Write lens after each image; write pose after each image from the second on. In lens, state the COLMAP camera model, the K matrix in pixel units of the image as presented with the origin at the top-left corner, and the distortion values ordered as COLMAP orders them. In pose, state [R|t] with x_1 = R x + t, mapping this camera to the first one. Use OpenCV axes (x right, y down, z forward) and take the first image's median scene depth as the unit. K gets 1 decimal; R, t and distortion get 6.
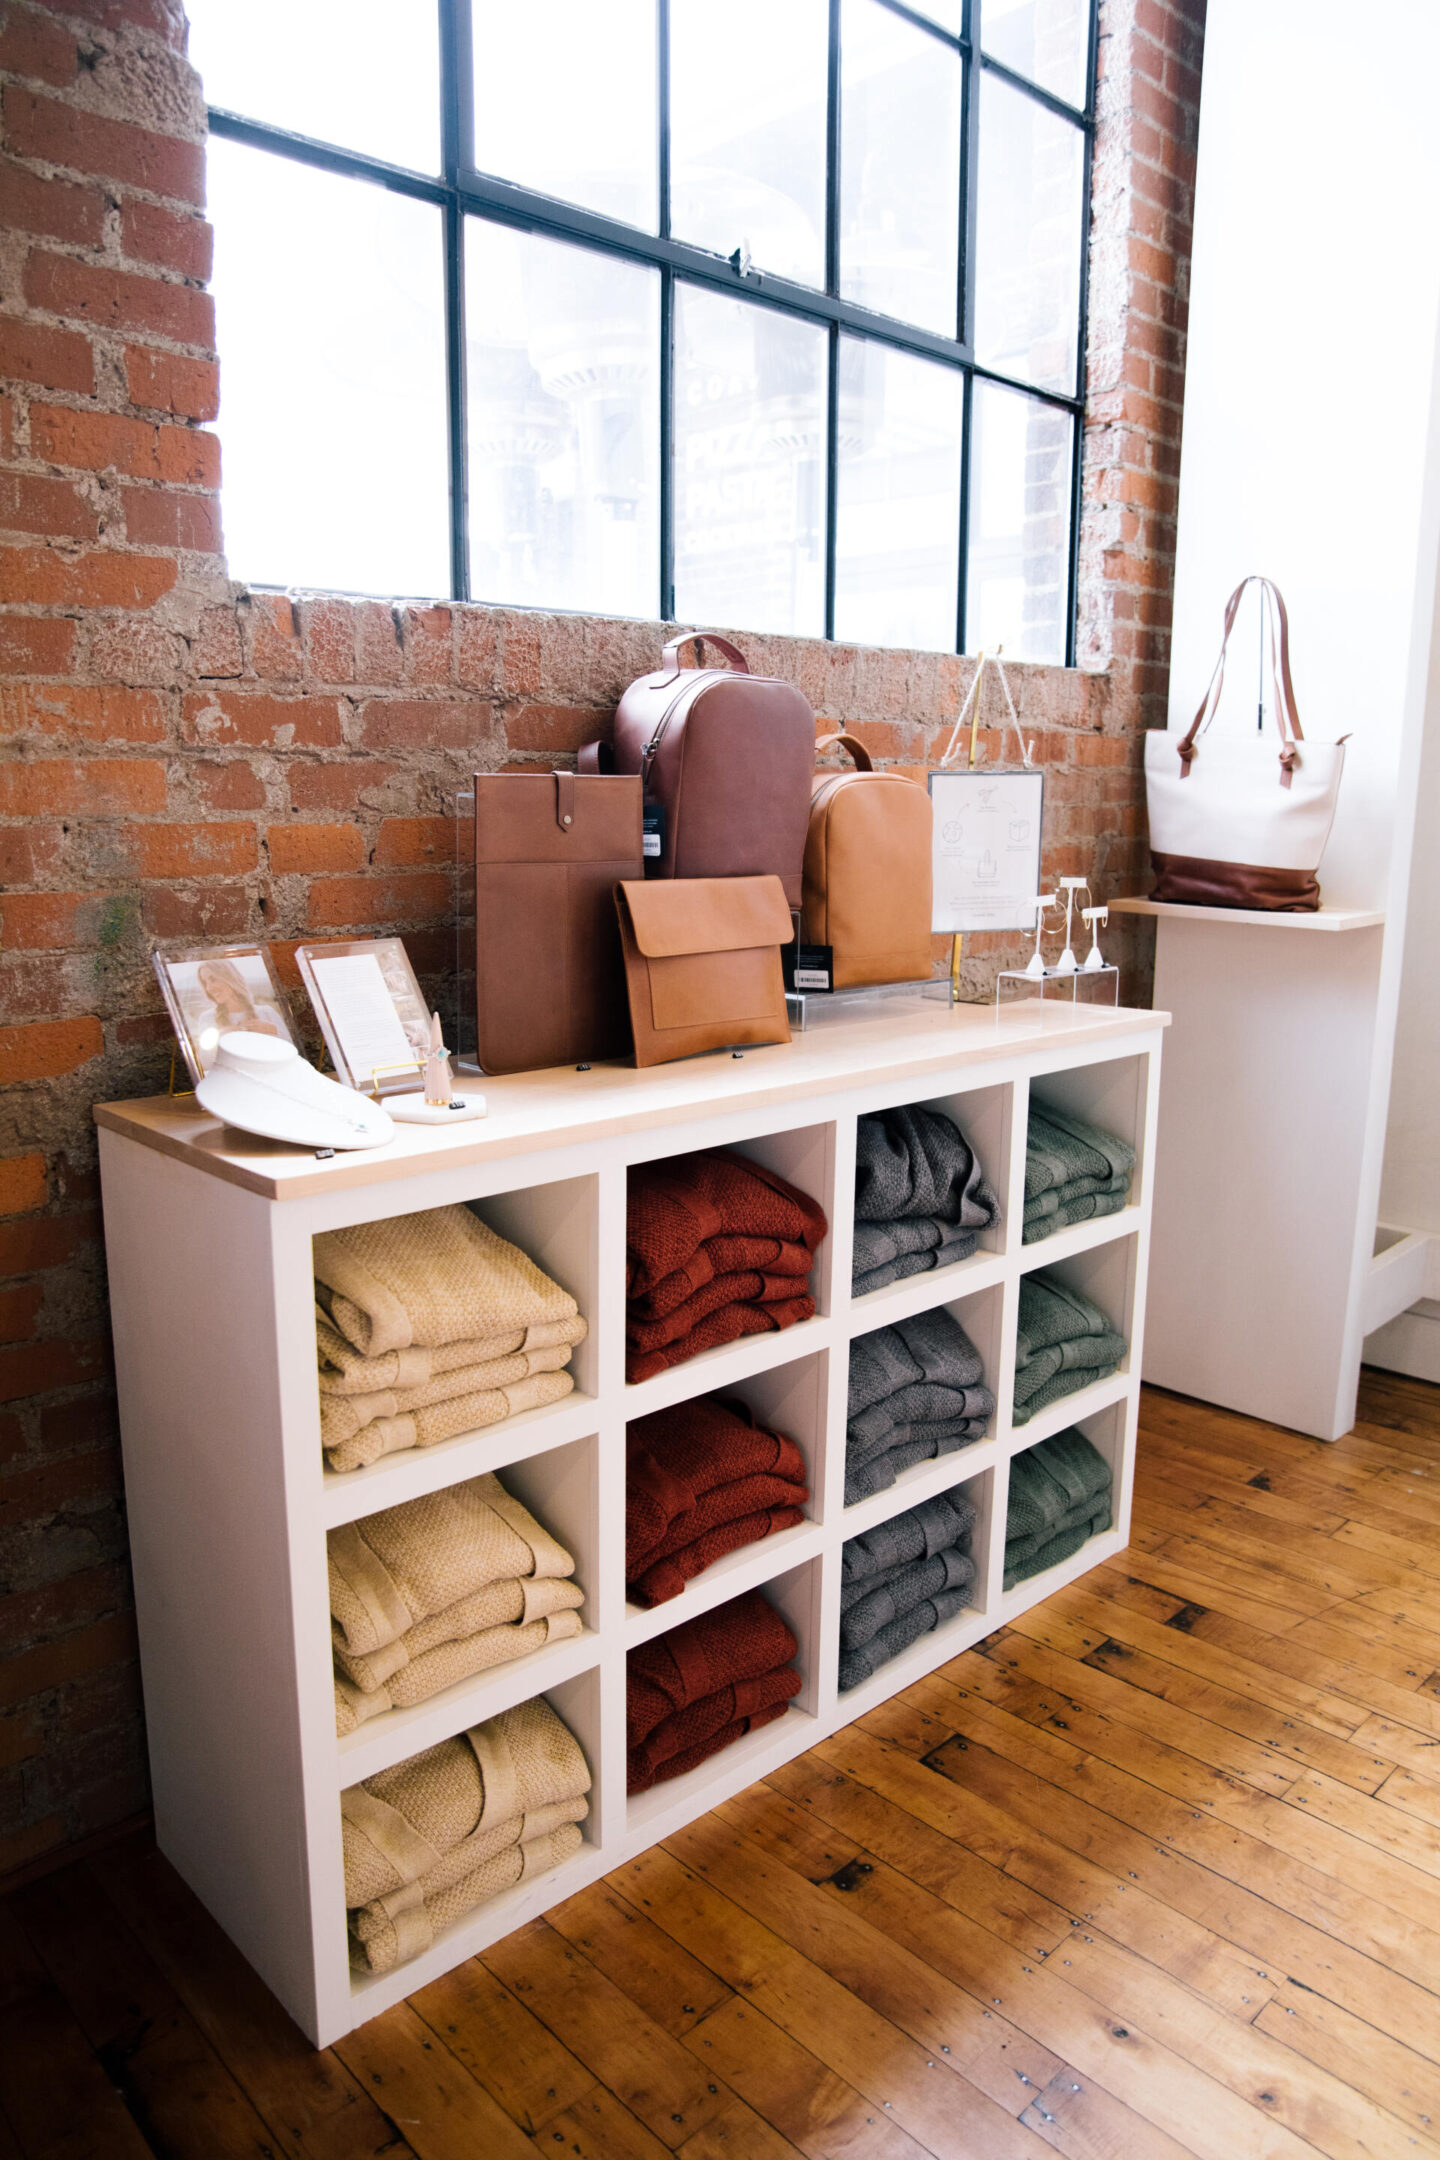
lens RADIAL K [[1496.6, 0, 720.0], [0, 1496.6, 1080.0], [0, 0, 1]] dist [-0.113700, 0.093779]
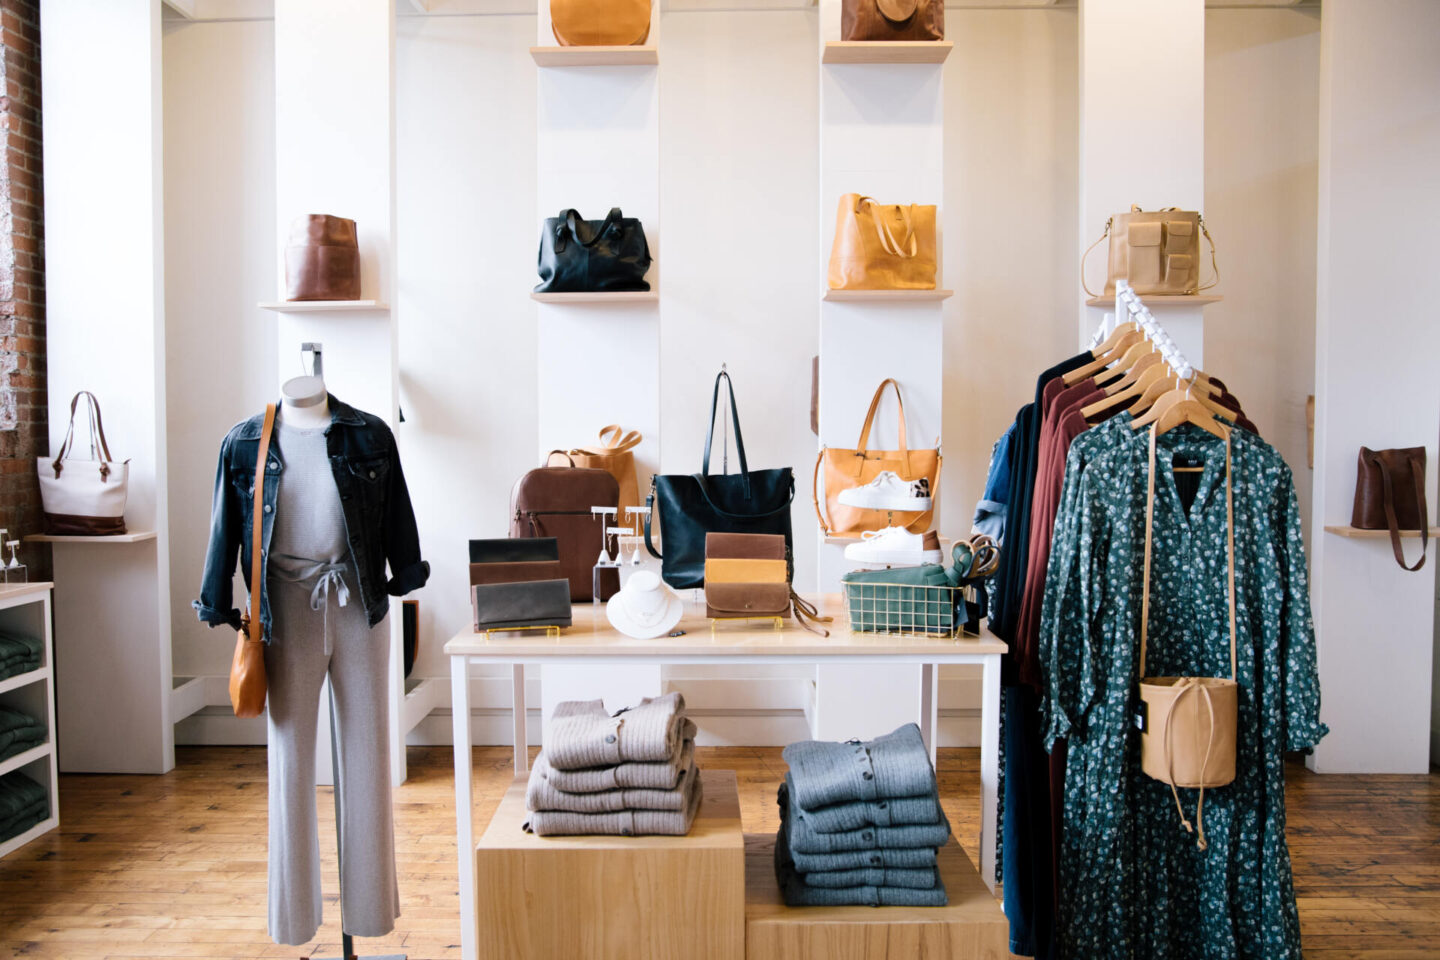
lens RADIAL K [[1173.3, 0, 720.0], [0, 1173.3, 480.0], [0, 0, 1]] dist [-0.035696, 0.014780]
pose [[0.718654, -0.037640, 0.694349, -0.181257], [0.146429, 0.984336, -0.098194, 0.113941], [-0.679776, 0.172240, 0.712908, -0.920641]]
